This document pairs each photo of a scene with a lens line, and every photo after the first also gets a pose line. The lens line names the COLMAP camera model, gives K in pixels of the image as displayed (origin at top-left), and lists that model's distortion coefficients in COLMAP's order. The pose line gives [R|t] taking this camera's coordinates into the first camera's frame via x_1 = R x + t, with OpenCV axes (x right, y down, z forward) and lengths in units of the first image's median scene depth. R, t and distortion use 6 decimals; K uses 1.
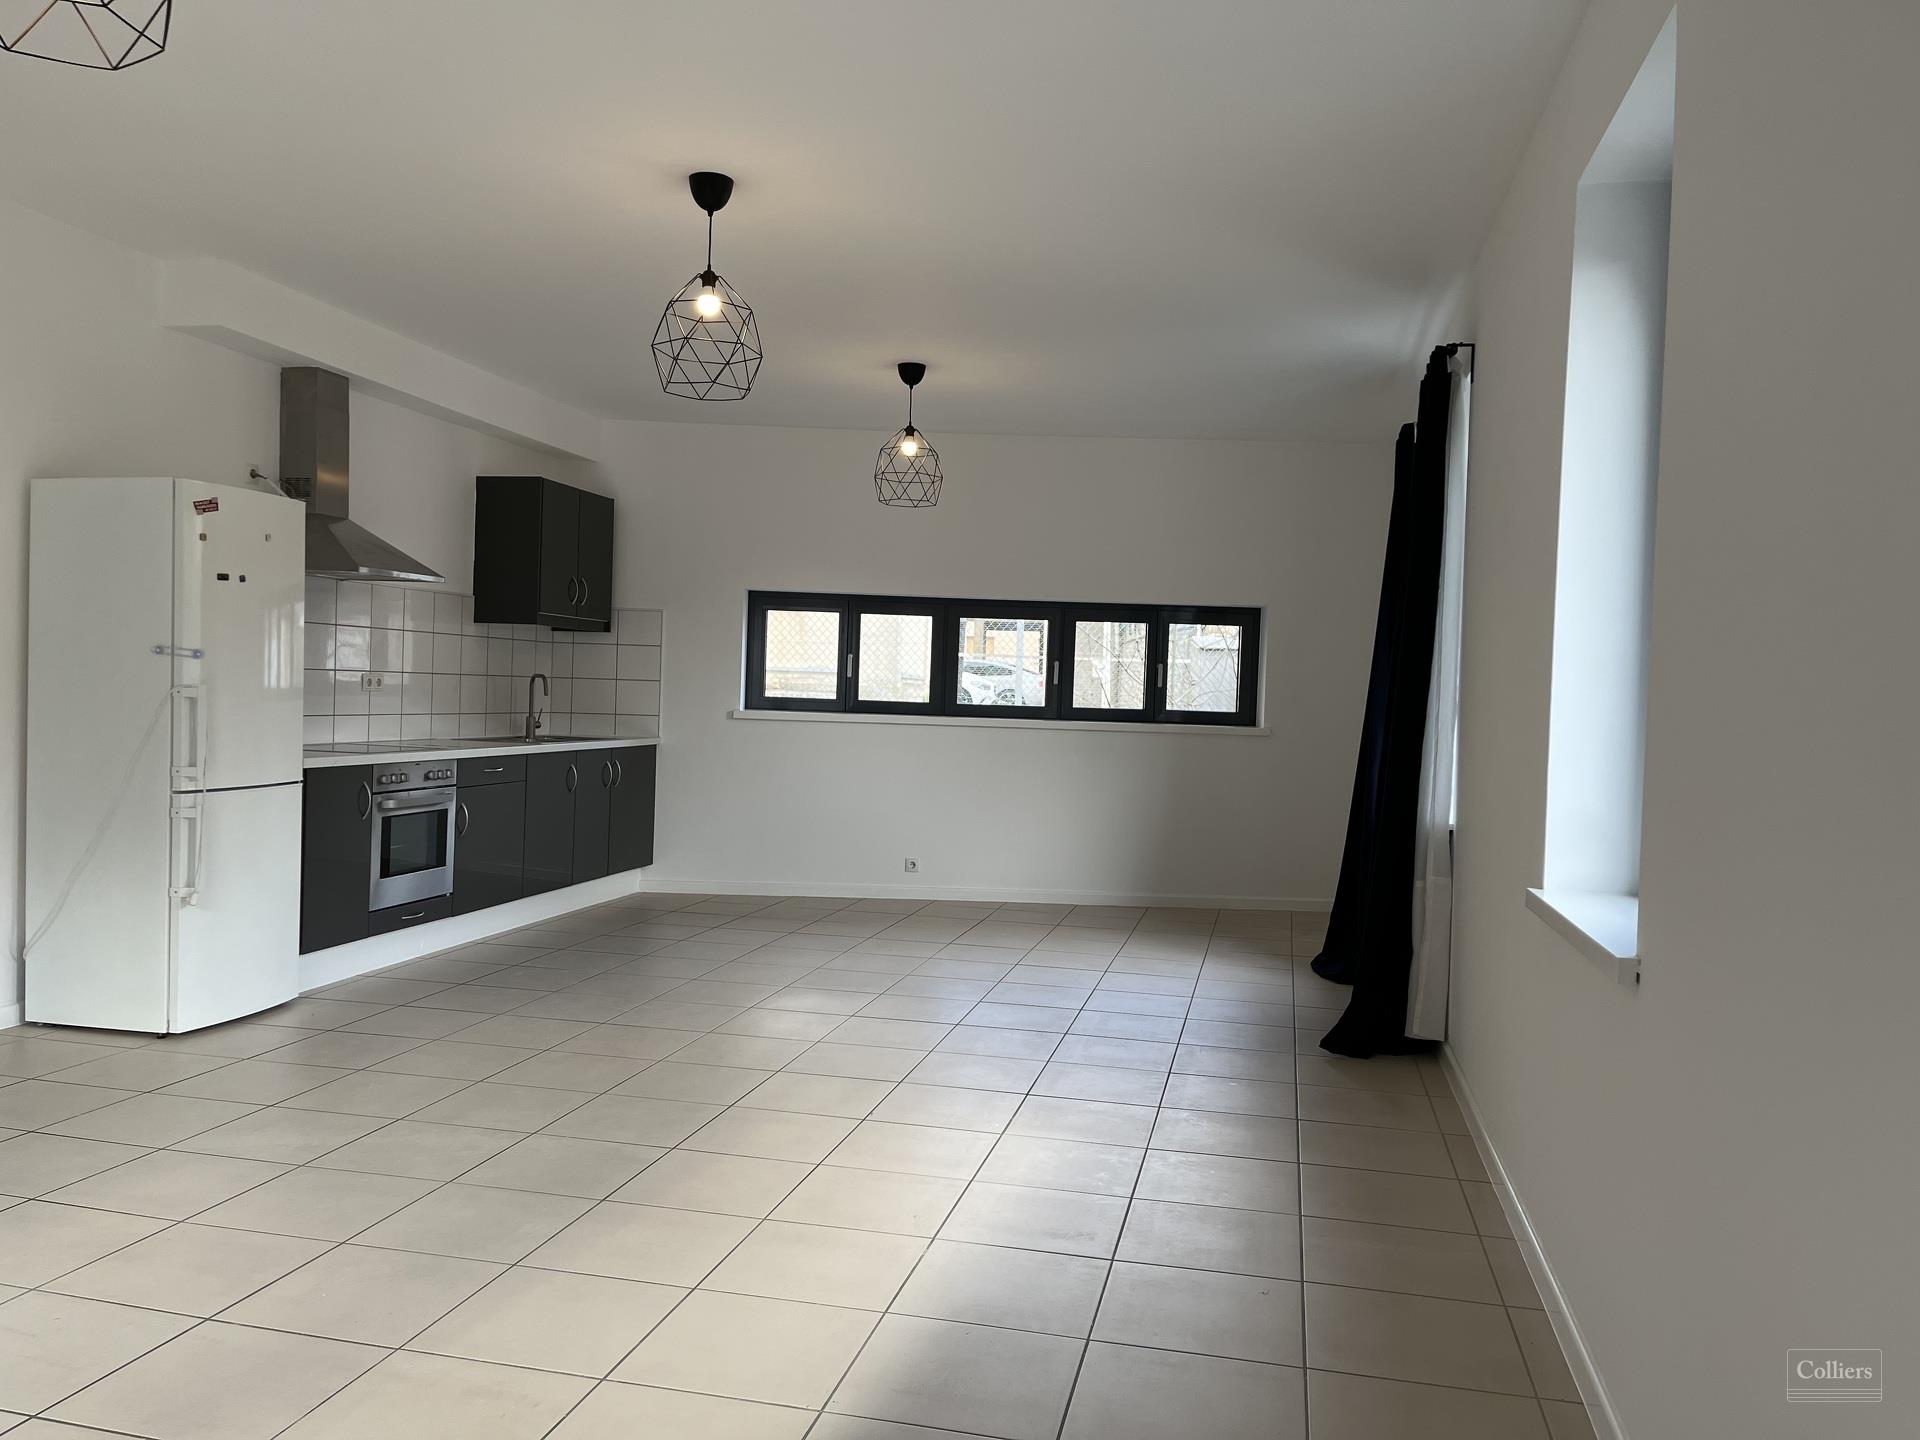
lens RADIAL K [[1432.7, 0, 960.0], [0, 1432.7, 720.0], [0, 0, 1]] dist [0.070511, -0.095662]
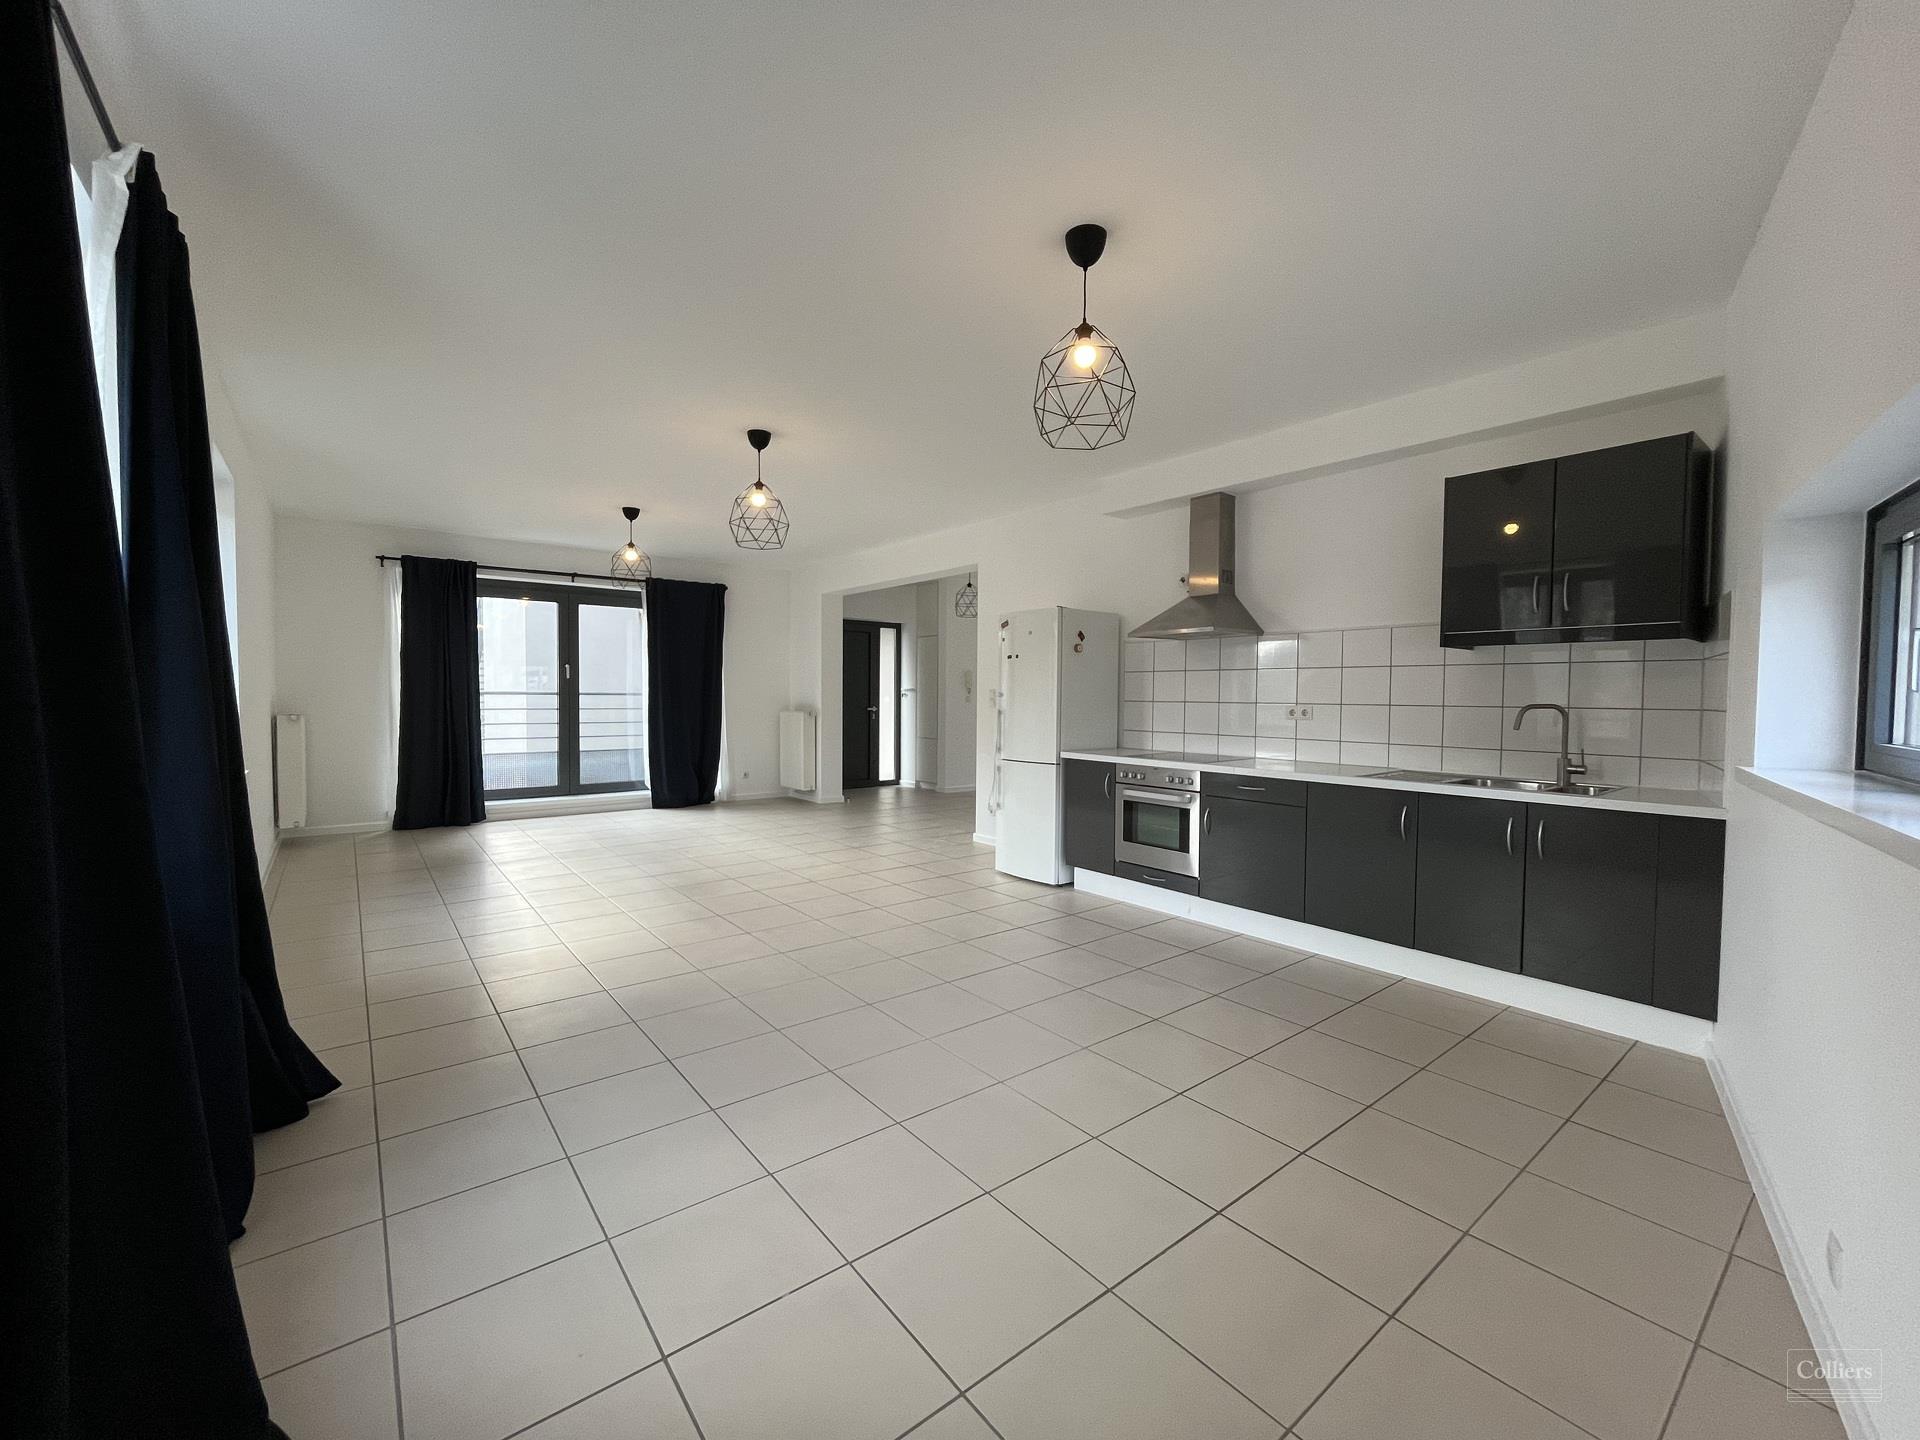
lens RADIAL K [[778.3, 0, 960.0], [0, 778.3, 720.0], [0, 0, 1]] dist [-0.000382, -0.000380]
pose [[-0.626402, -0.015211, -0.779352, 0.363217], [-0.045411, 0.998824, 0.017005, -0.022427], [0.778176, 0.046043, -0.626356, 1.494383]]
